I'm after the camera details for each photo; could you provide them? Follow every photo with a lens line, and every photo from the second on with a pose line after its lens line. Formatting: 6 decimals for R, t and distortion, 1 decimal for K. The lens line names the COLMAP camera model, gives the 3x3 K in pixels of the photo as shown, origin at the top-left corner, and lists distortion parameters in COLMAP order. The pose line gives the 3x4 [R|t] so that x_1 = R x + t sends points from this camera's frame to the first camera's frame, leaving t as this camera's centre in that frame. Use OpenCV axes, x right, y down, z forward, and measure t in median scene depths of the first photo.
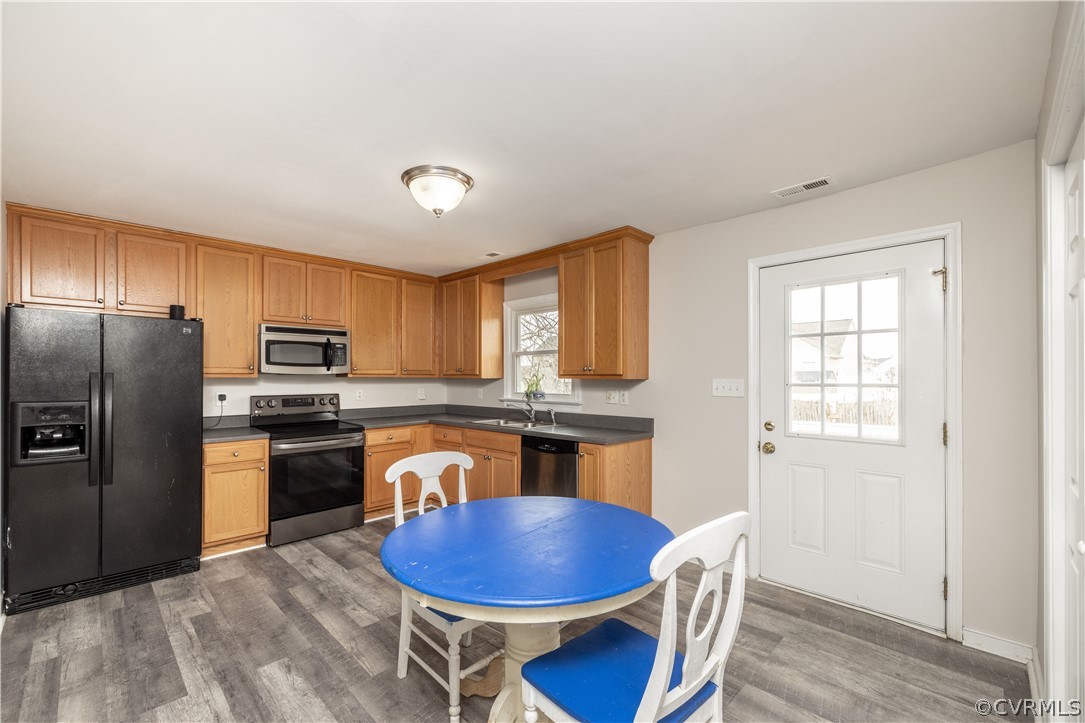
lens RADIAL K [[465.1, 0, 523.7], [0, 465.1, 370.3], [0, 0, 1]] dist [-0.003251, 0.001330]
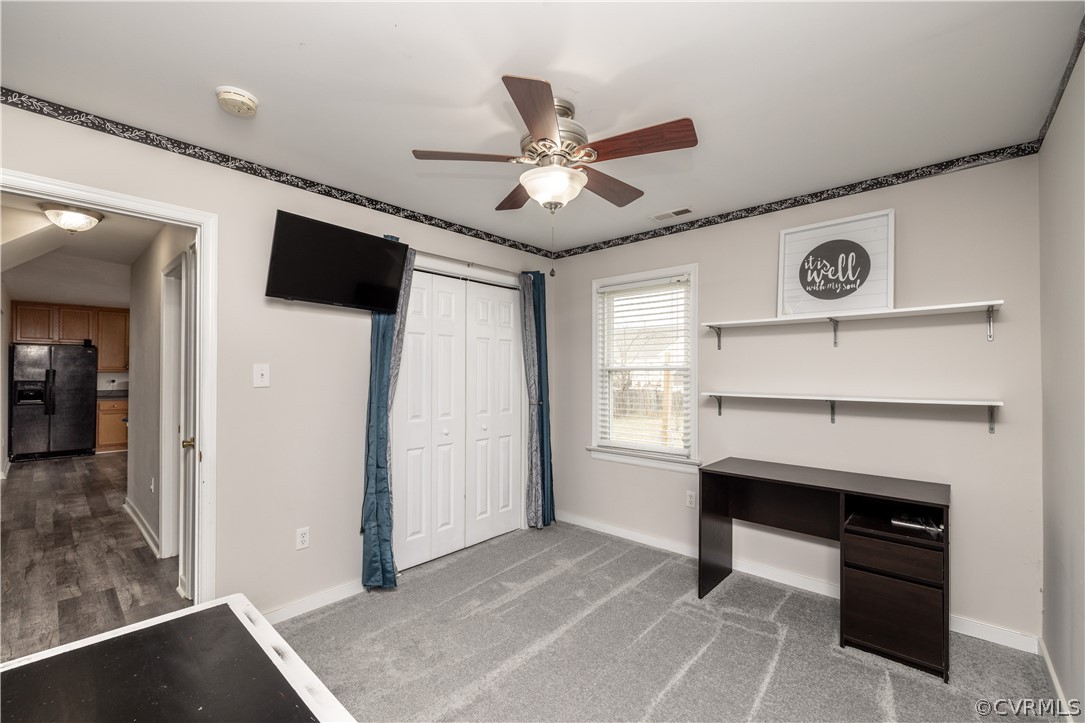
lens RADIAL K [[464.0, 0, 535.6], [0, 464.0, 358.6], [0, 0, 1]] dist [0.000765, -0.000012]
pose [[0.998227, 0.005416, 0.059273, 1.114134], [-0.005011, 0.999963, -0.006981, -0.037246], [-0.059308, 0.006671, 0.998217, -1.188967]]
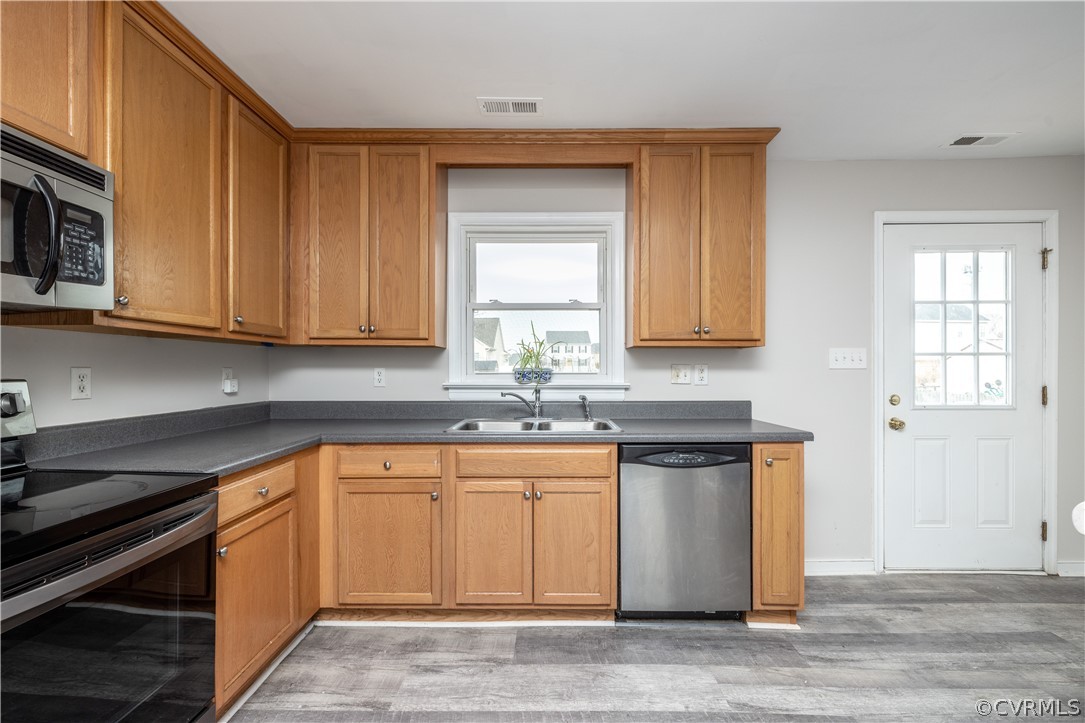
lens RADIAL K [[457.4, 0, 536.5], [0, 457.4, 369.5], [0, 0, 1]] dist [-0.003313, -0.000394]
pose [[0.700563, 0.000371, 0.713590, -0.428115], [-0.009441, 0.999917, 0.008749, 0.042914], [-0.713528, -0.012866, 0.700509, 0.630883]]
